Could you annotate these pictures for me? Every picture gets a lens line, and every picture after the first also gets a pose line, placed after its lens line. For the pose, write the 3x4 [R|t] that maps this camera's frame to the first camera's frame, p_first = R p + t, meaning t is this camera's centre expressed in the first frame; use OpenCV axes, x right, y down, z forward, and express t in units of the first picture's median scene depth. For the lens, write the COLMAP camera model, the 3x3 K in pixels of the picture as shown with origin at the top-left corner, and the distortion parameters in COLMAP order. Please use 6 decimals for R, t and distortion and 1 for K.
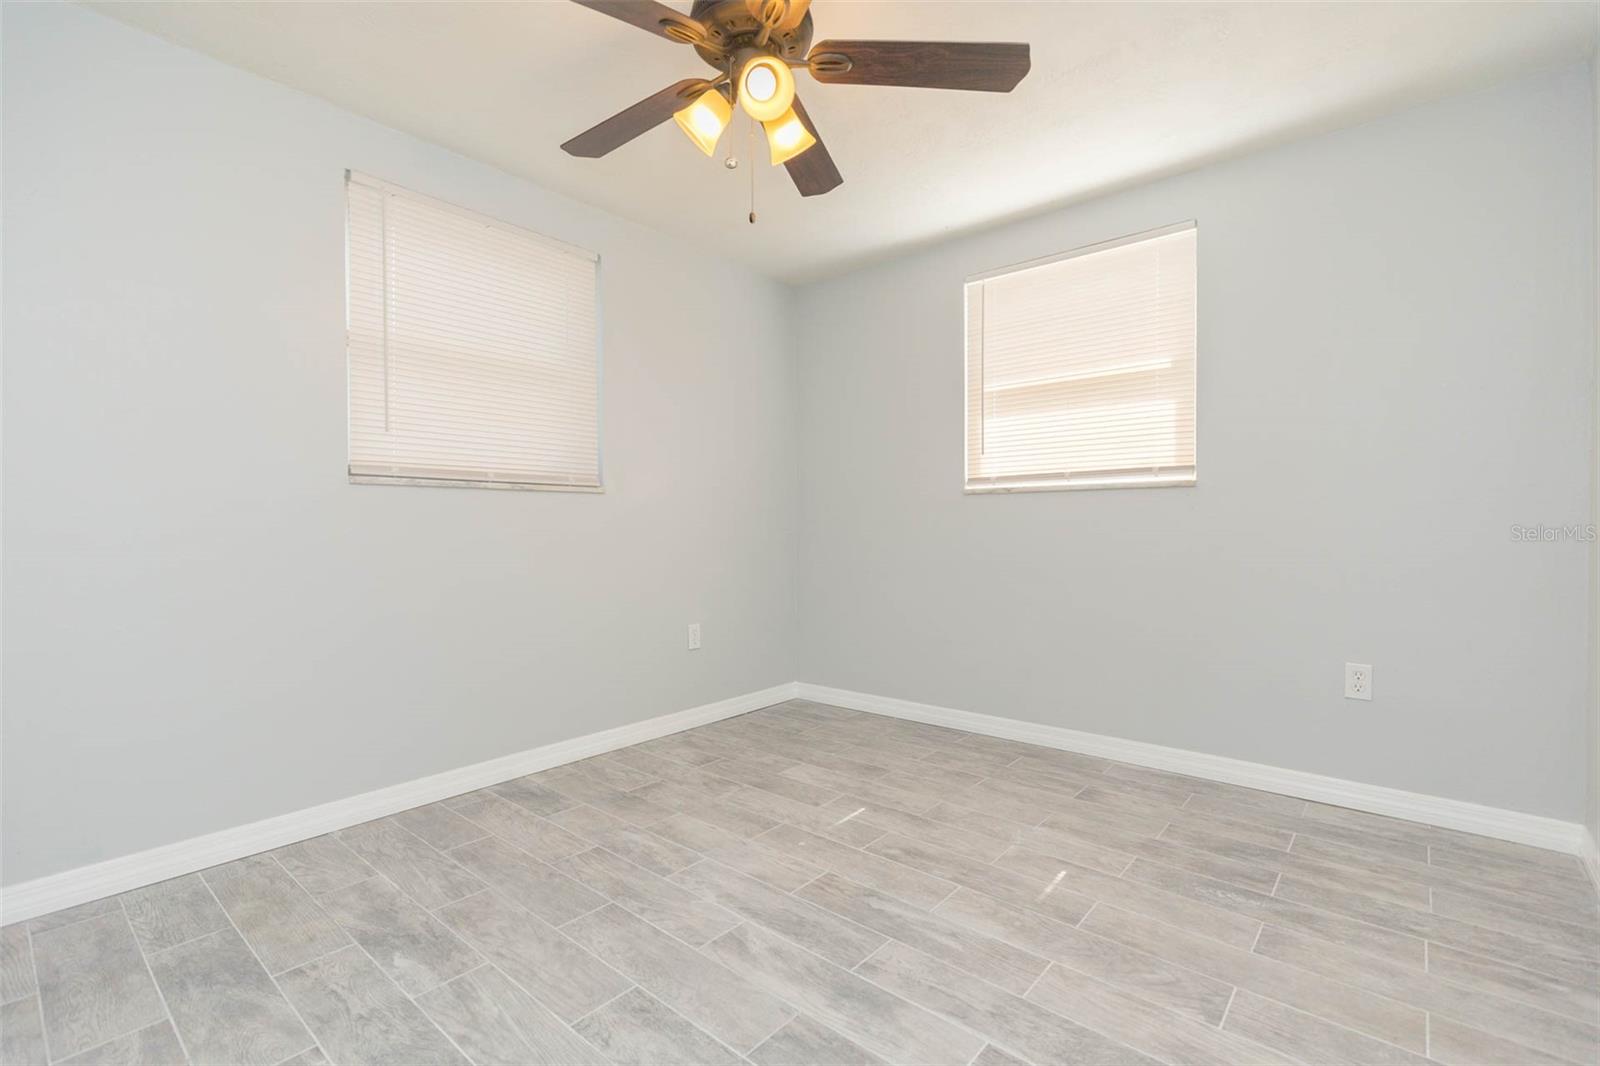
lens RADIAL K [[715.3, 0, 802.2], [0, 715.3, 538.3], [0, 0, 1]] dist [0.000730, 0.000094]
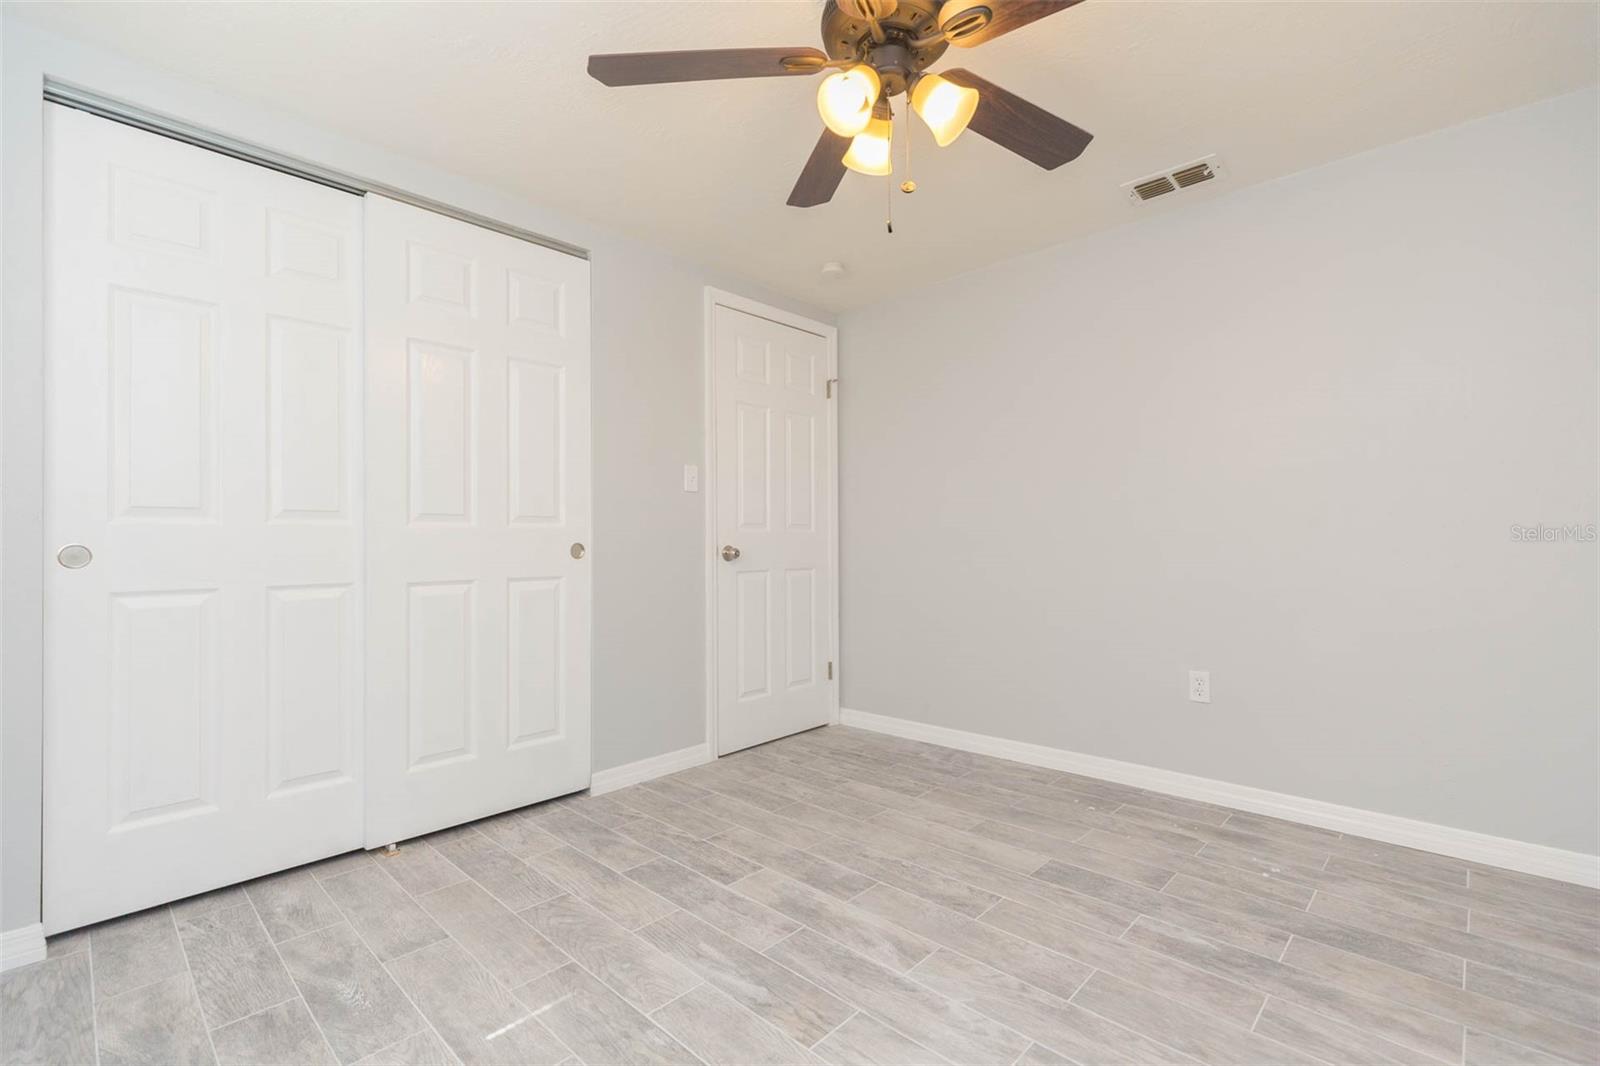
lens RADIAL K [[715.3, 0, 802.2], [0, 715.3, 538.3], [0, 0, 1]] dist [0.000730, 0.000094]
pose [[-0.998363, 0.013241, 0.055633, -0.004053], [0.013537, 0.999896, 0.004942, -0.054257], [-0.055562, 0.005687, -0.998439, 2.017408]]
